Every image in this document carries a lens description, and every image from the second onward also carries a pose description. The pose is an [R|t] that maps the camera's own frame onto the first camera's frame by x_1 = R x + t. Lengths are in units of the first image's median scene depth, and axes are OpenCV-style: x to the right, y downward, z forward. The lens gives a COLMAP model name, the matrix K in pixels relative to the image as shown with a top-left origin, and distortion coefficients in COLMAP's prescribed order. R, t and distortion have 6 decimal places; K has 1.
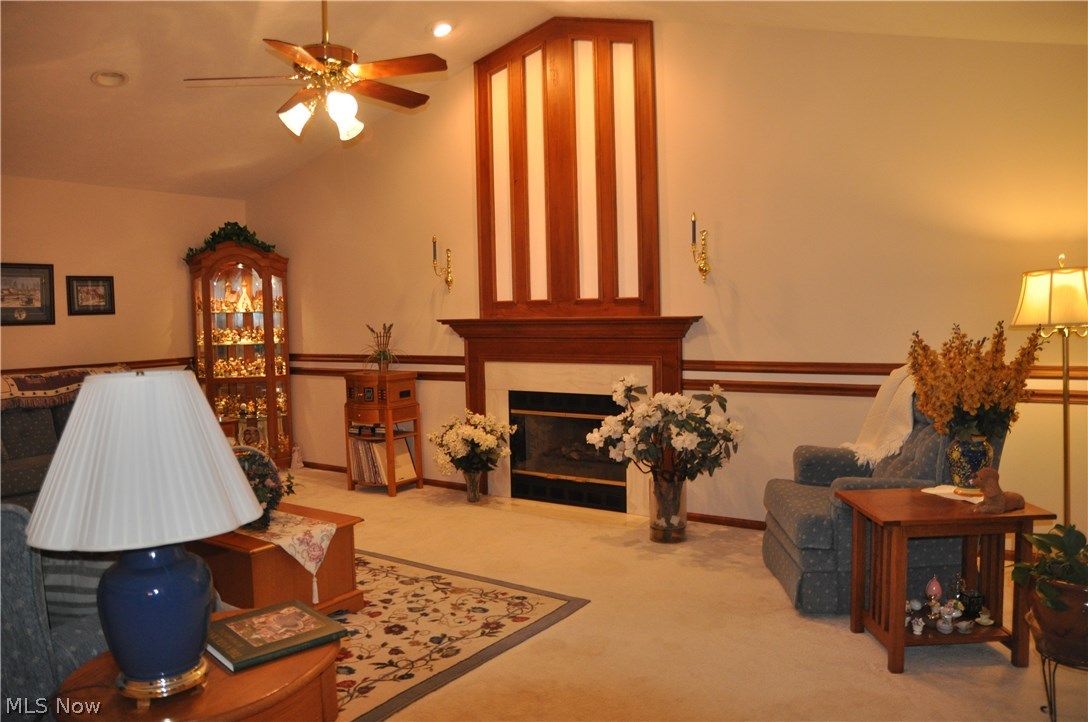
lens RADIAL K [[803.5, 0, 544.0], [0, 803.5, 361.0], [0, 0, 1]] dist [-0.095494, 0.009435]
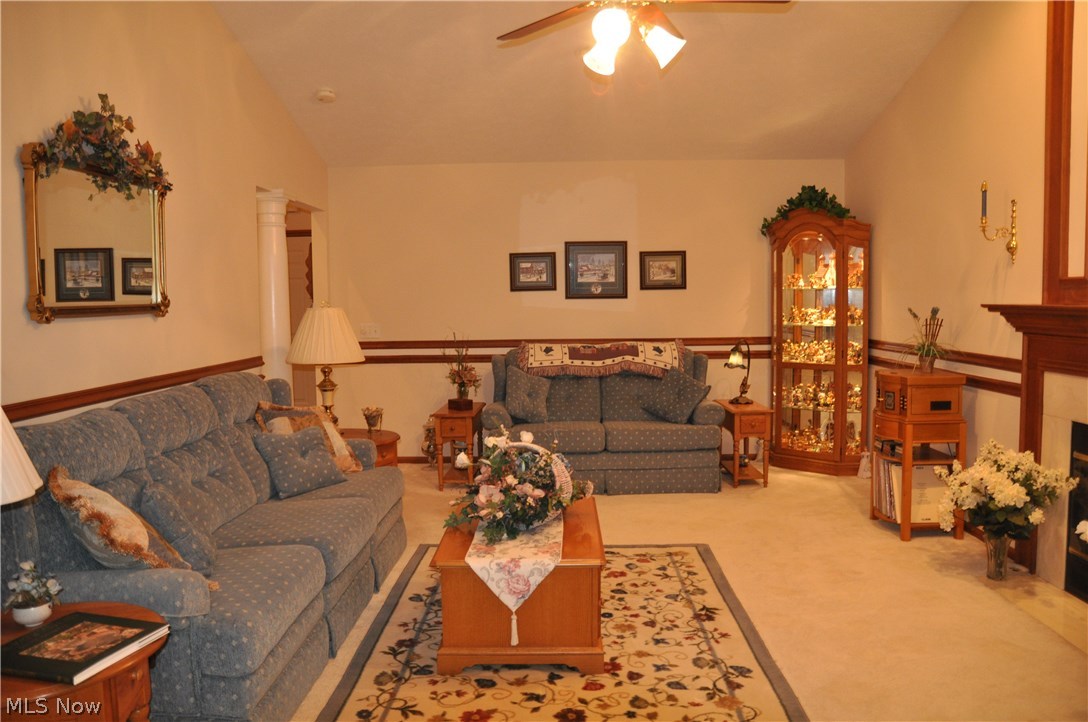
lens RADIAL K [[803.5, 0, 544.0], [0, 803.5, 361.0], [0, 0, 1]] dist [-0.095494, 0.009435]
pose [[0.540128, 0.080412, -0.837732, 0.231203], [-0.051078, 0.996722, 0.062740, -0.026018], [0.840031, 0.008902, 0.542465, 0.326869]]
